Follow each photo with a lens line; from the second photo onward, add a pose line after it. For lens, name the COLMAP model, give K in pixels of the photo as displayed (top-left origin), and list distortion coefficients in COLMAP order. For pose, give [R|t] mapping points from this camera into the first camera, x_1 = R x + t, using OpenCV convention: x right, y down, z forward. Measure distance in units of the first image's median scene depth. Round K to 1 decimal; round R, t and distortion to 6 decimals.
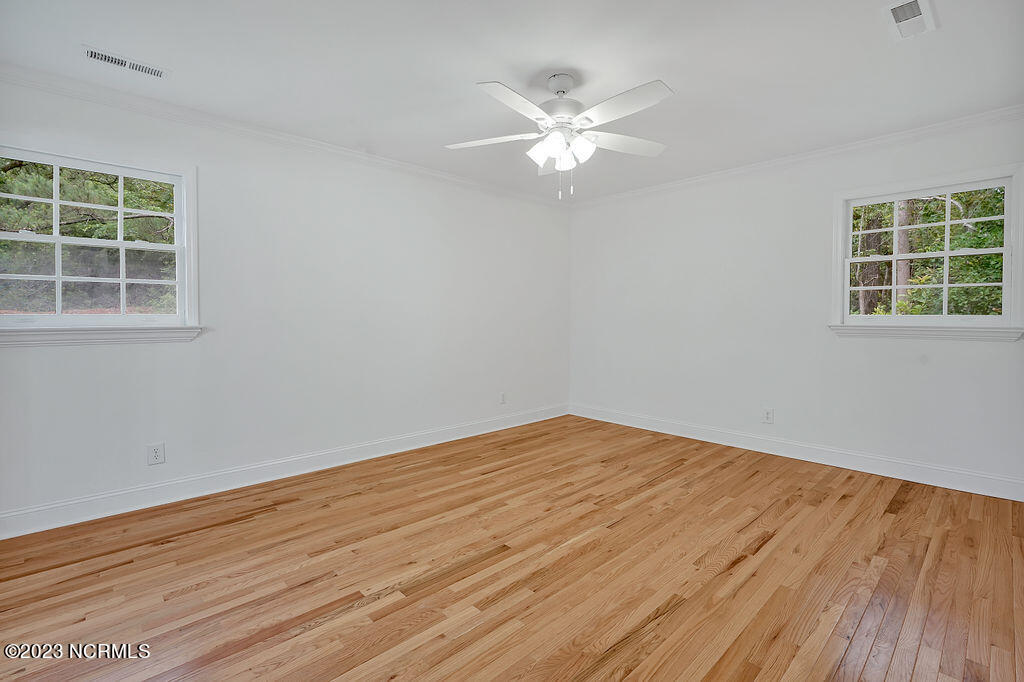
lens RADIAL K [[472.3, 0, 510.9], [0, 472.3, 312.5], [0, 0, 1]] dist [-0.012756, 0.001051]
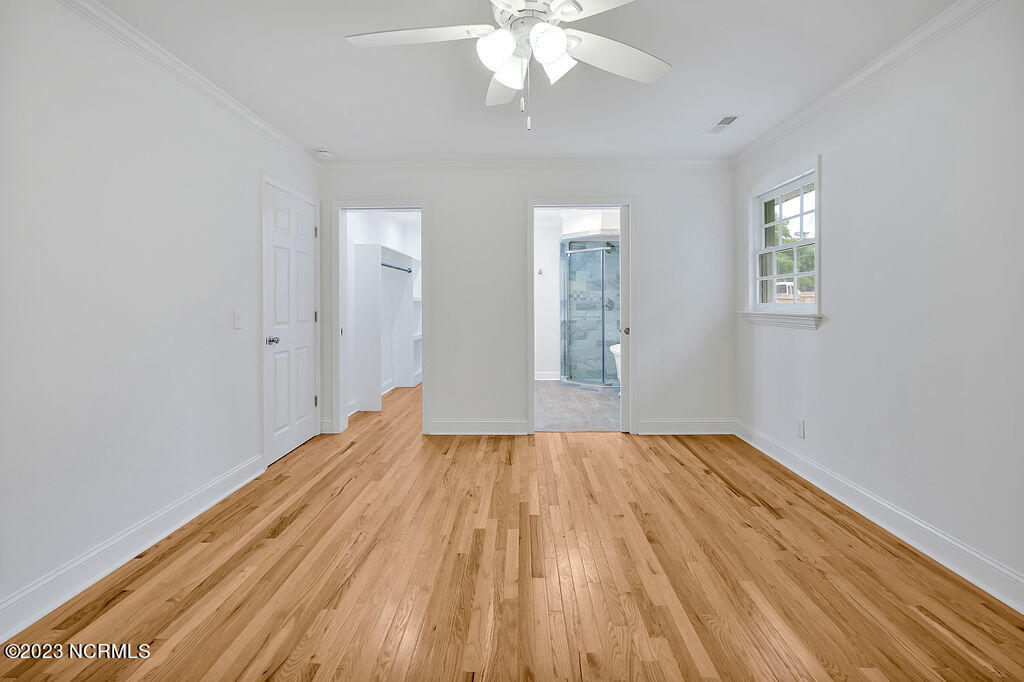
lens RADIAL K [[472.3, 0, 510.9], [0, 472.3, 312.5], [0, 0, 1]] dist [-0.012756, 0.001051]
pose [[-0.698044, 0.015756, -0.715882, 0.548773], [0.003853, 0.999826, 0.018249, 0.003326], [0.716045, 0.009981, -0.697983, 1.358651]]
